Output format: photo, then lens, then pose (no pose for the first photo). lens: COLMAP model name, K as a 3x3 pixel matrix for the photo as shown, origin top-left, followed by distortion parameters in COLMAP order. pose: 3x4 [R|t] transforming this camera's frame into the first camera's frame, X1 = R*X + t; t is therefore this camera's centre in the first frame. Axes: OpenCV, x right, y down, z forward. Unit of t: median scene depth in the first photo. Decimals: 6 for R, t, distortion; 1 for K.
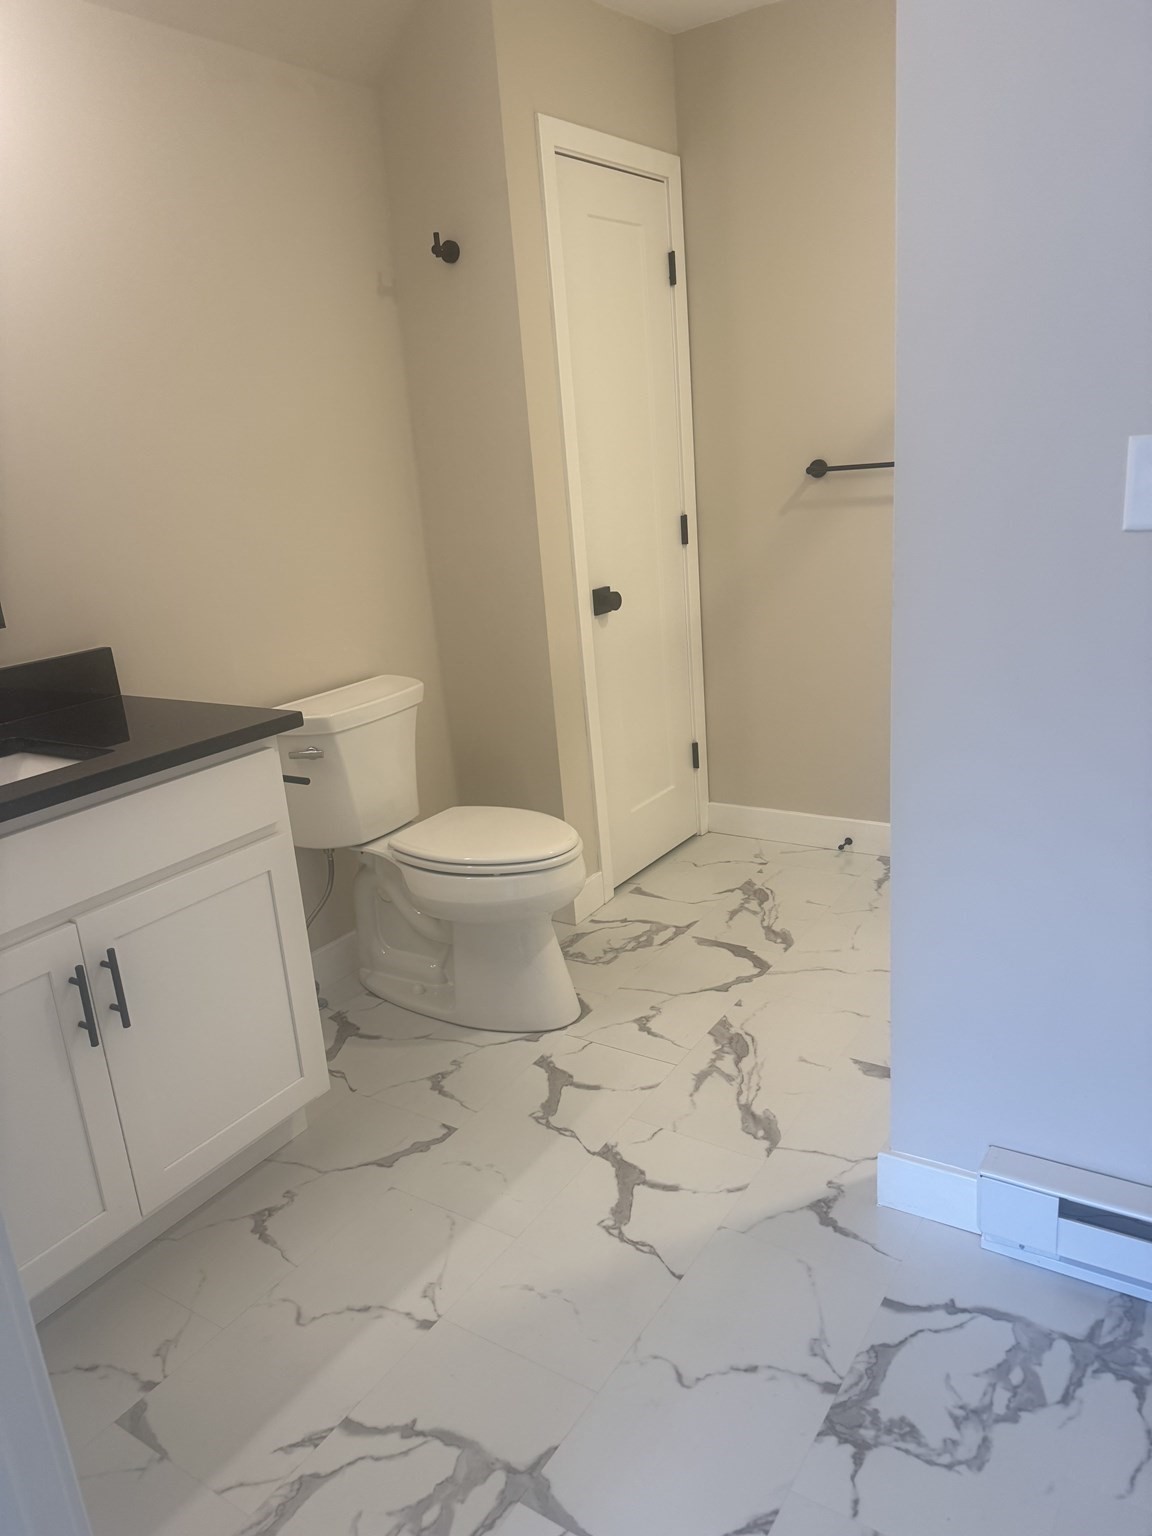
lens RADIAL K [[1074.0, 0, 576.0], [0, 1074.0, 768.0], [0, 0, 1]] dist [0.002151, -0.036480]
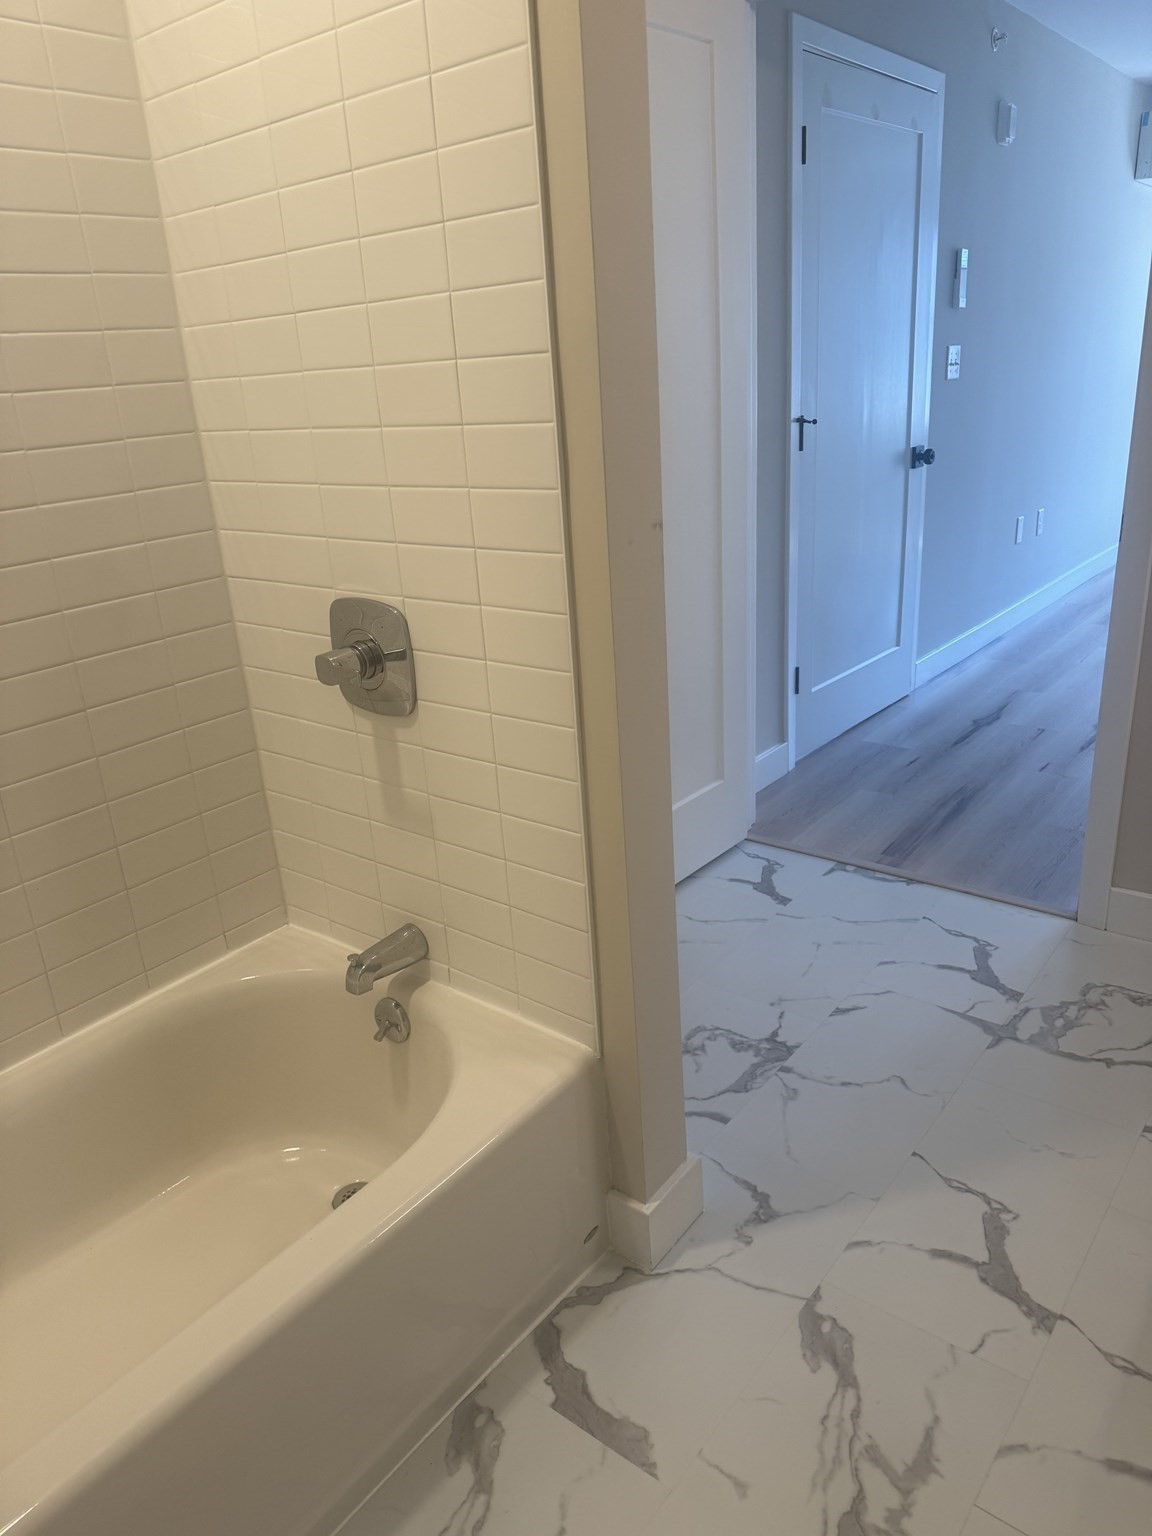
lens RADIAL K [[1074.0, 0, 576.0], [0, 1074.0, 768.0], [0, 0, 1]] dist [0.002151, -0.036480]
pose [[-0.983548, 0.116424, 0.138127, 0.218296], [0.176146, 0.787715, 0.590320, -0.459030], [-0.040077, 0.604938, -0.795263, 1.517489]]
